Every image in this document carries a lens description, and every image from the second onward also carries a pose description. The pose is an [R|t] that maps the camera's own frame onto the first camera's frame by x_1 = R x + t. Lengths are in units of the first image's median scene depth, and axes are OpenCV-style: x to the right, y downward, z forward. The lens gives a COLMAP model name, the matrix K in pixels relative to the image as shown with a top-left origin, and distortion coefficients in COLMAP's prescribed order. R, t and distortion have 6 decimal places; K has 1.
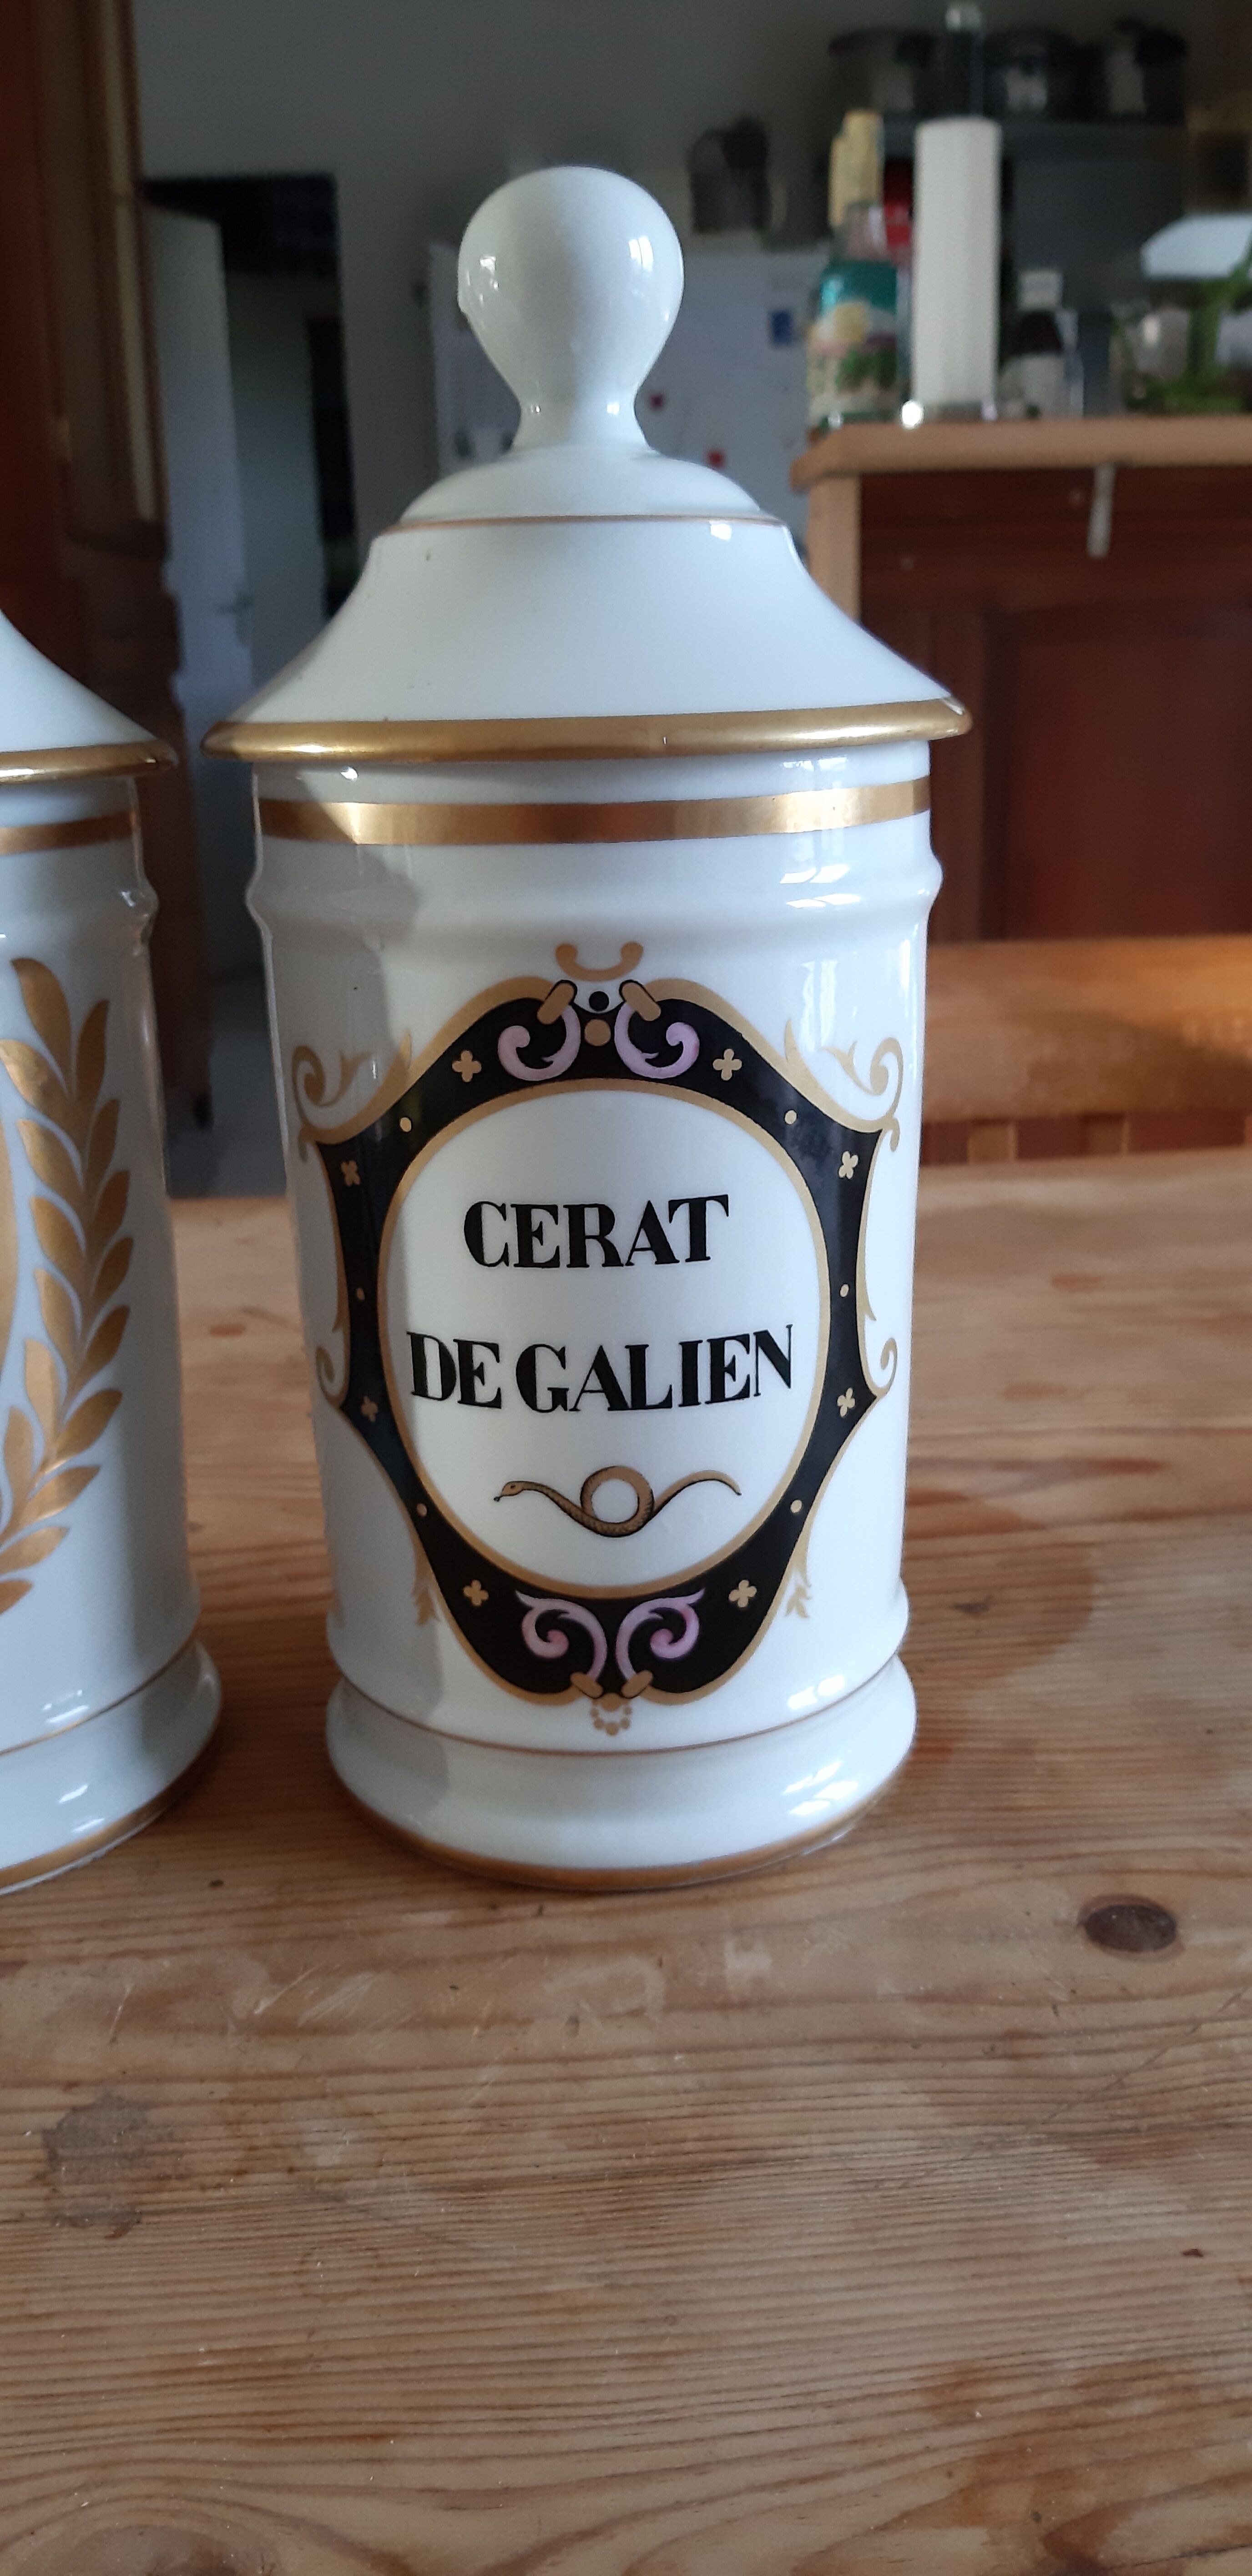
lens RADIAL K [[2157.9, 0, 649.1], [0, 2157.9, 1220.8], [0, 0, 1]] dist [0.068099, -0.168489]
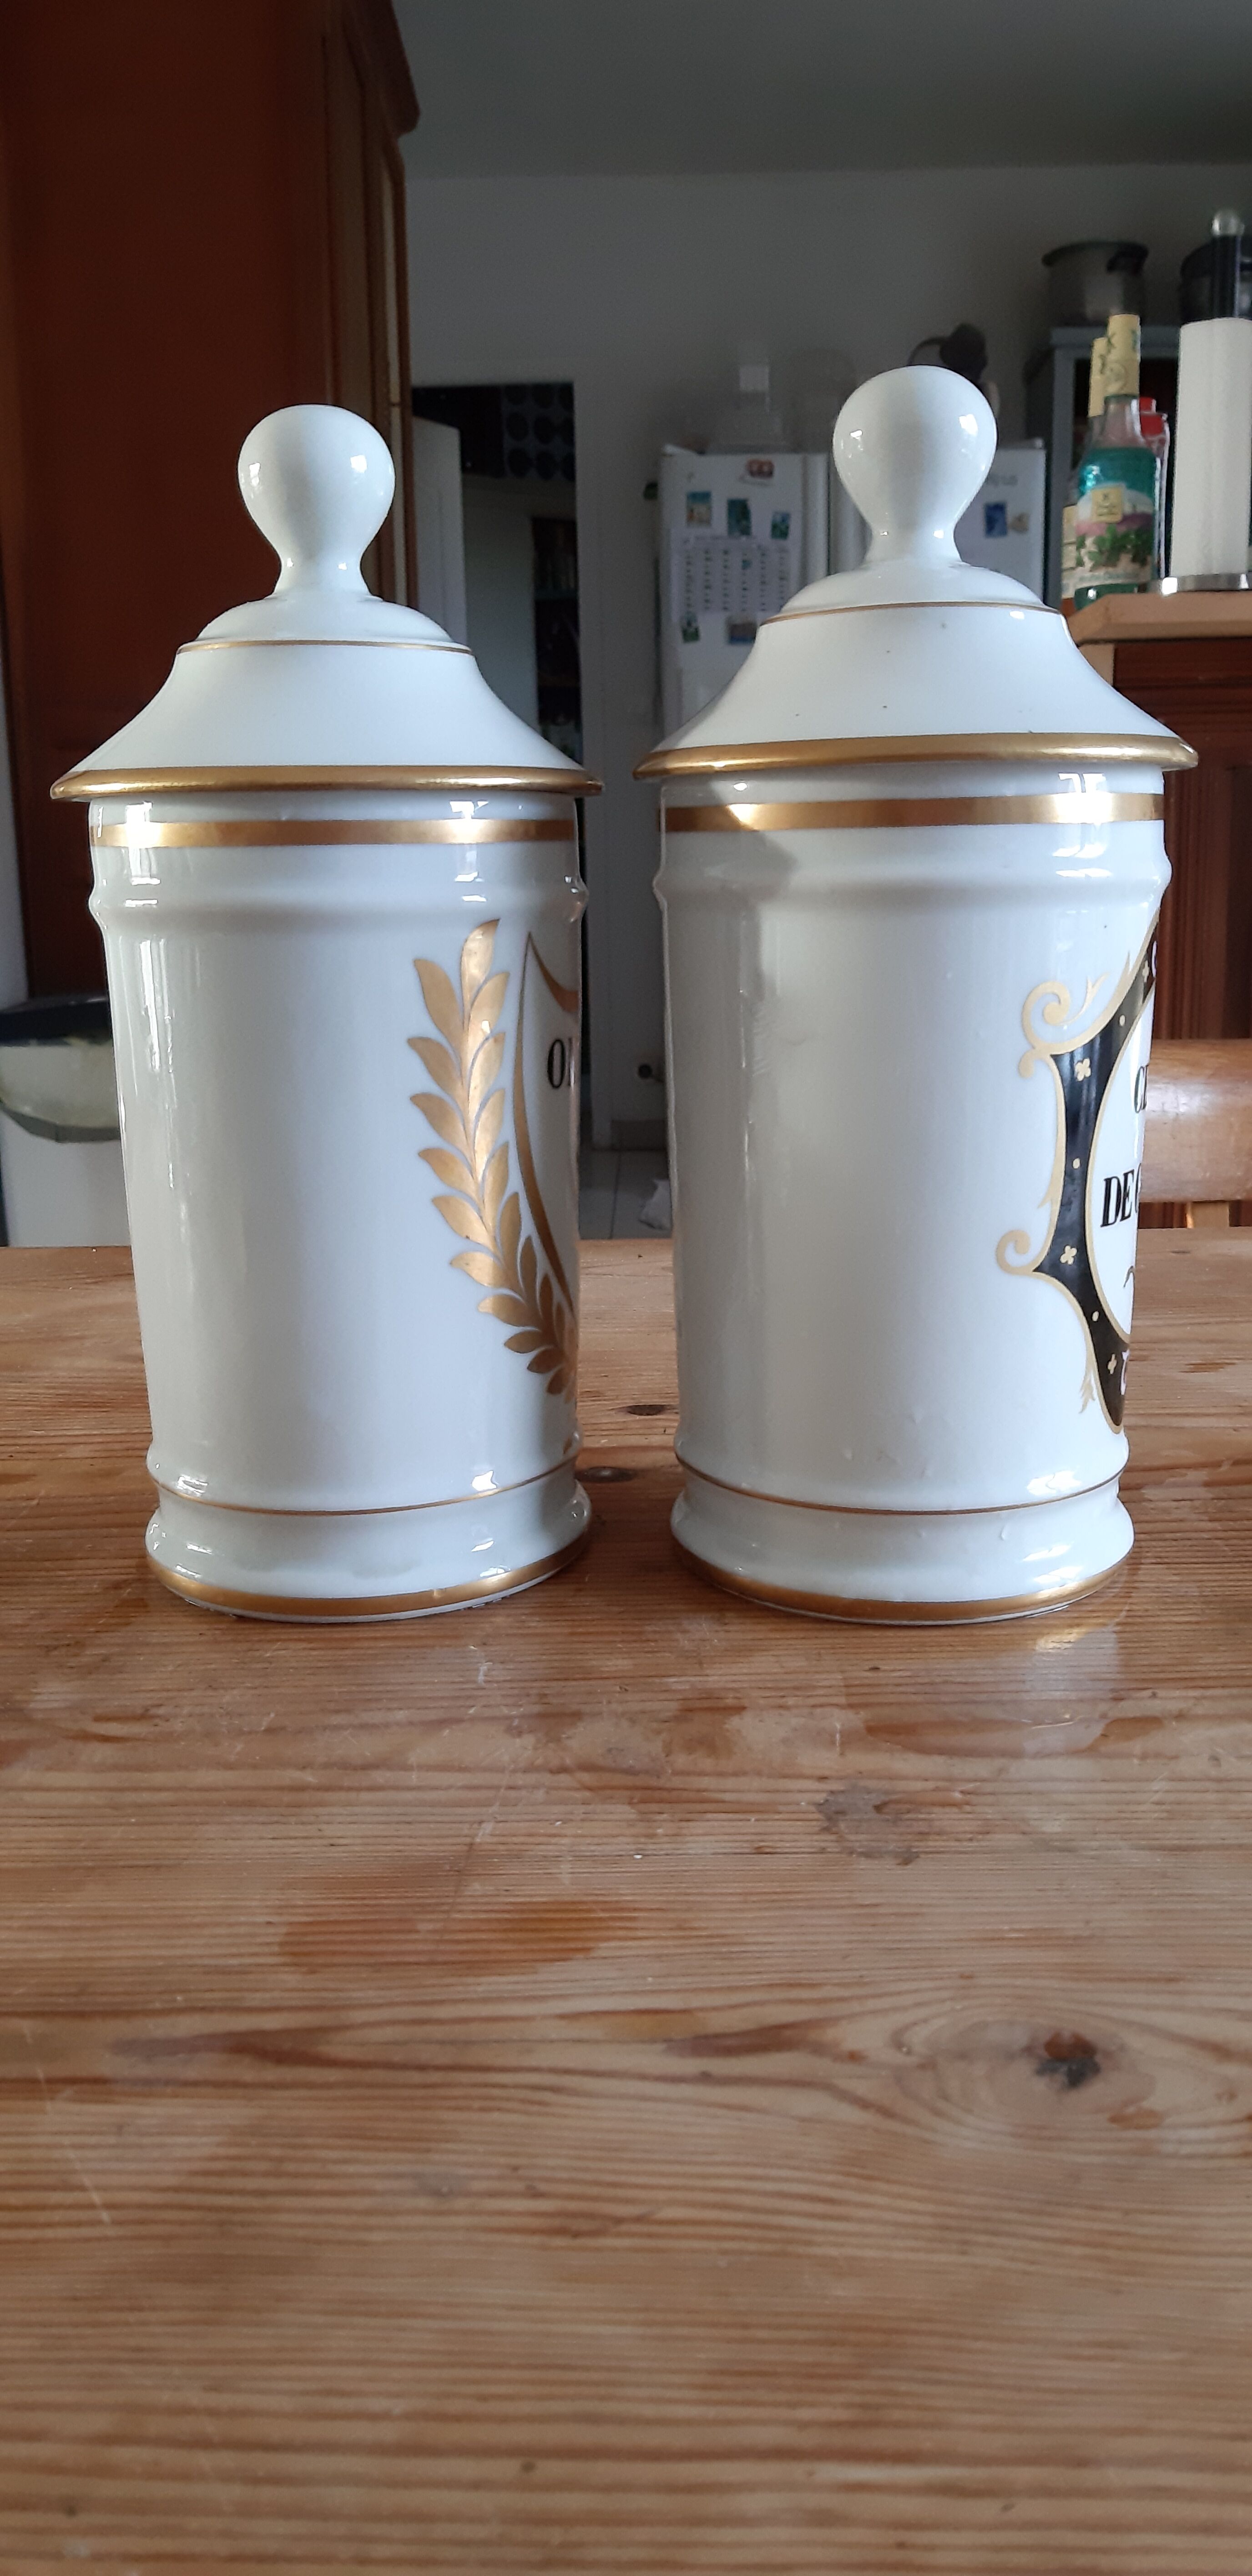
lens RADIAL K [[2106.5, 0, 622.3], [0, 2106.5, 1227.0], [0, 0, 1]] dist [0.090647, -0.161246]
pose [[0.995693, 0.022209, -0.090017, -0.261018], [-0.028757, 0.996982, -0.072114, 0.157978], [0.088144, 0.074392, 0.993326, -0.253875]]
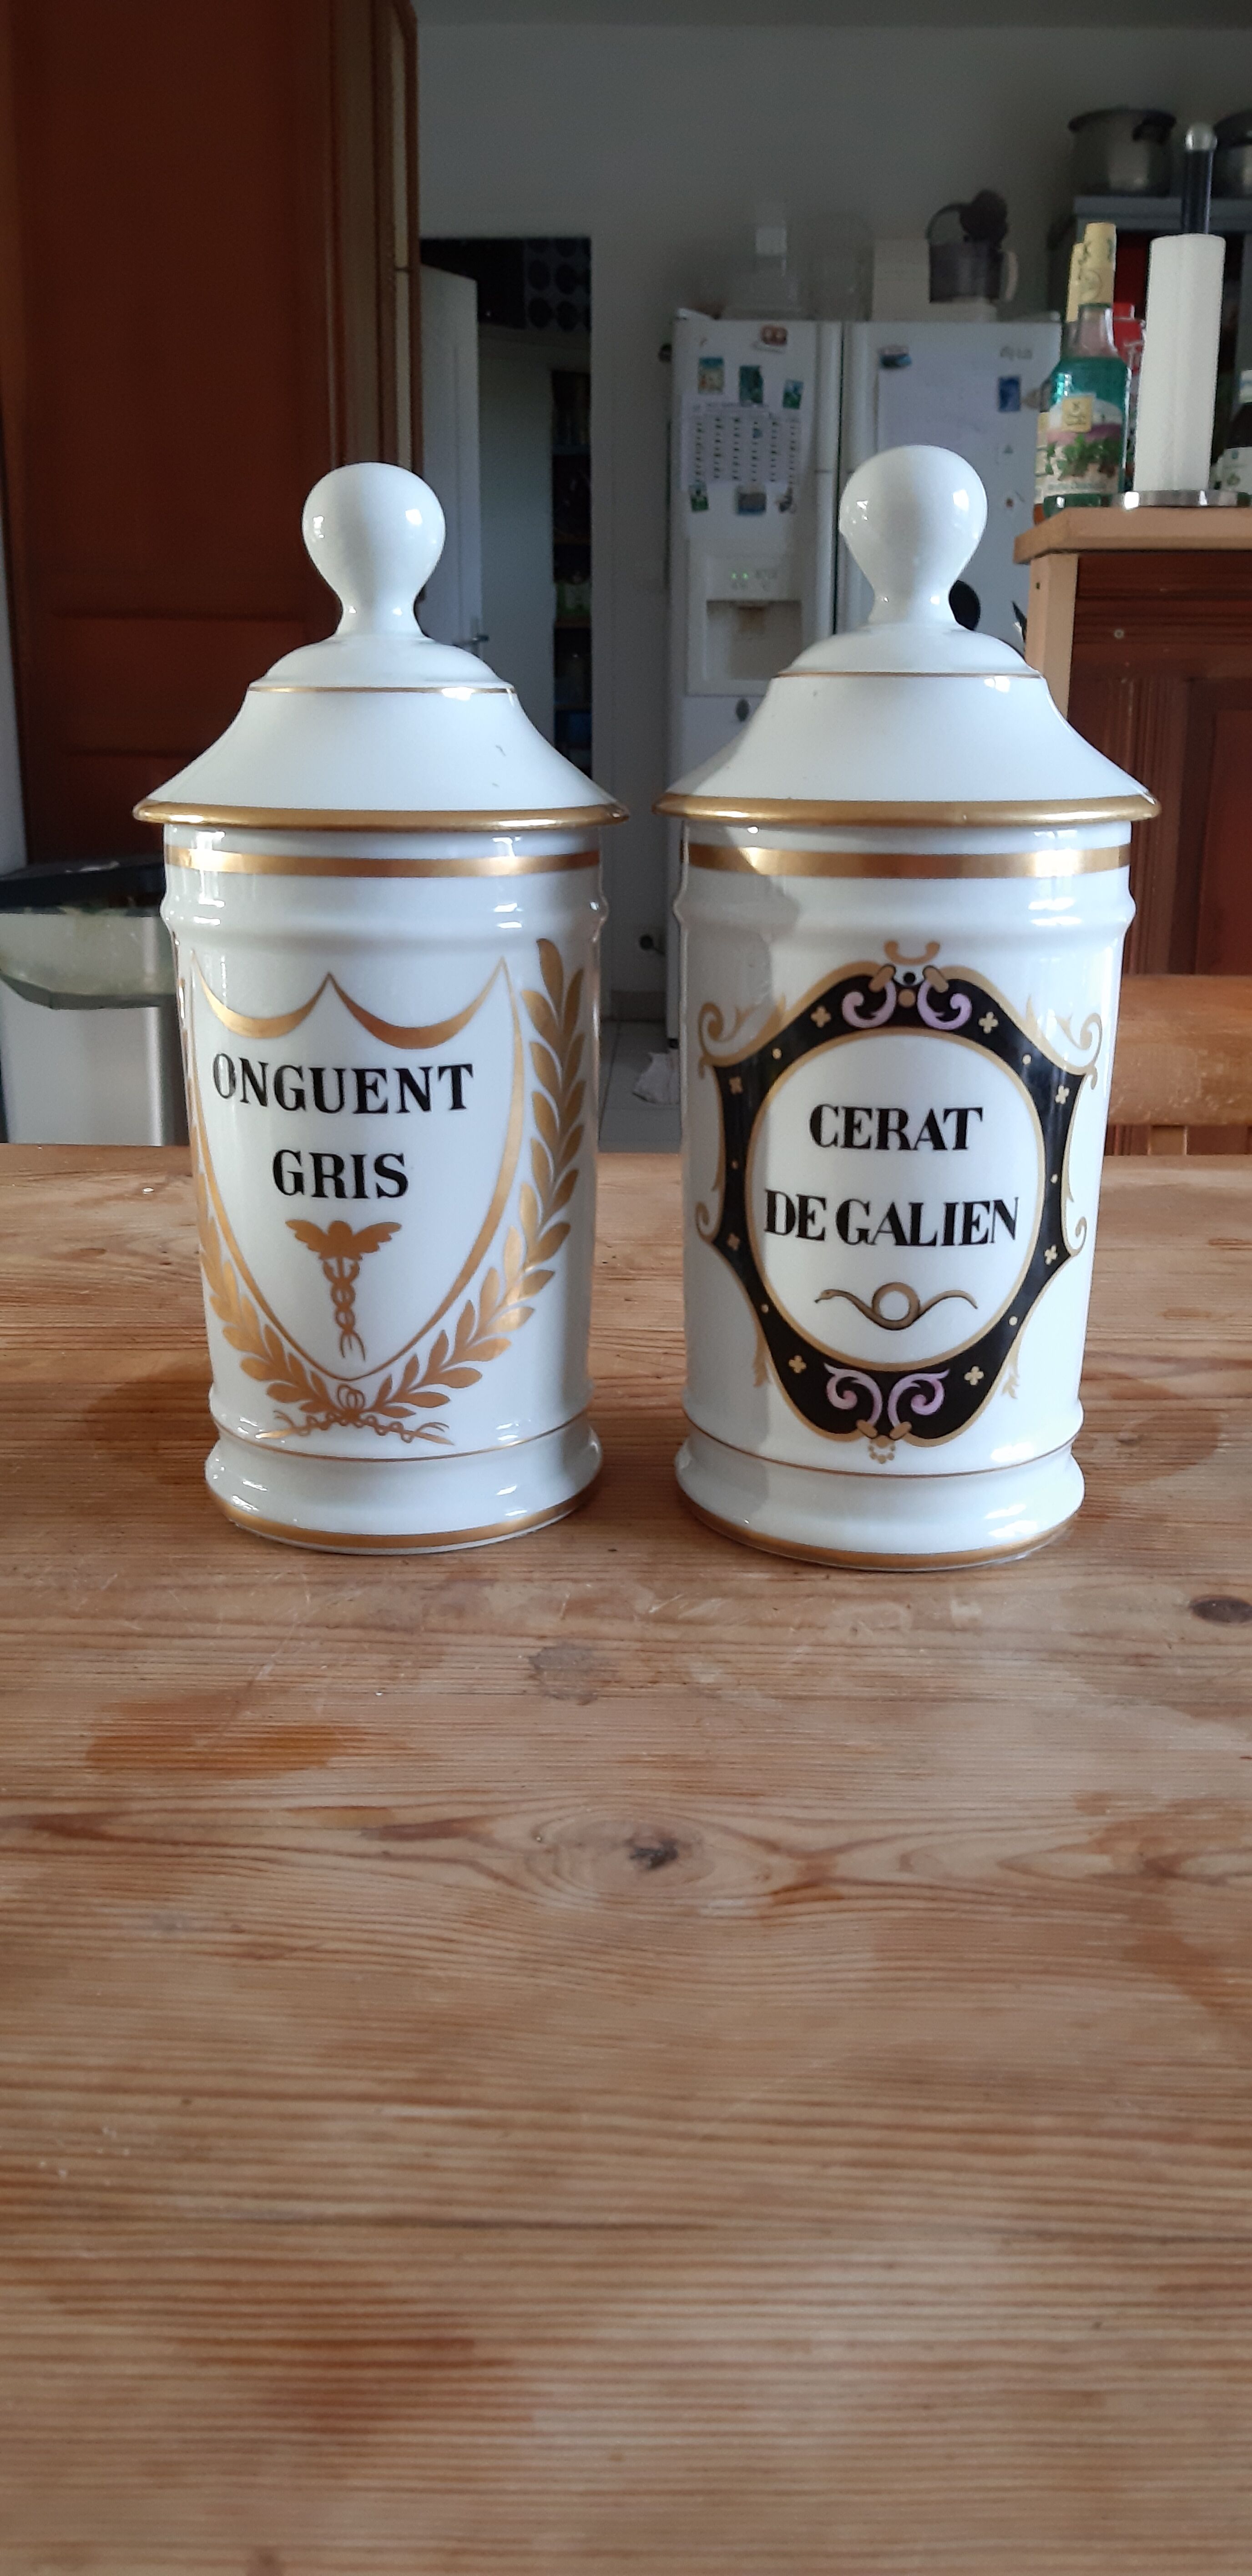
lens RADIAL K [[2106.5, 0, 622.3], [0, 2106.5, 1227.0], [0, 0, 1]] dist [0.090647, -0.161246]
pose [[0.993946, 0.055230, -0.094974, -0.069755], [-0.056015, 0.998414, -0.005614, 0.093791], [0.094513, 0.010900, 0.995464, -0.521110]]
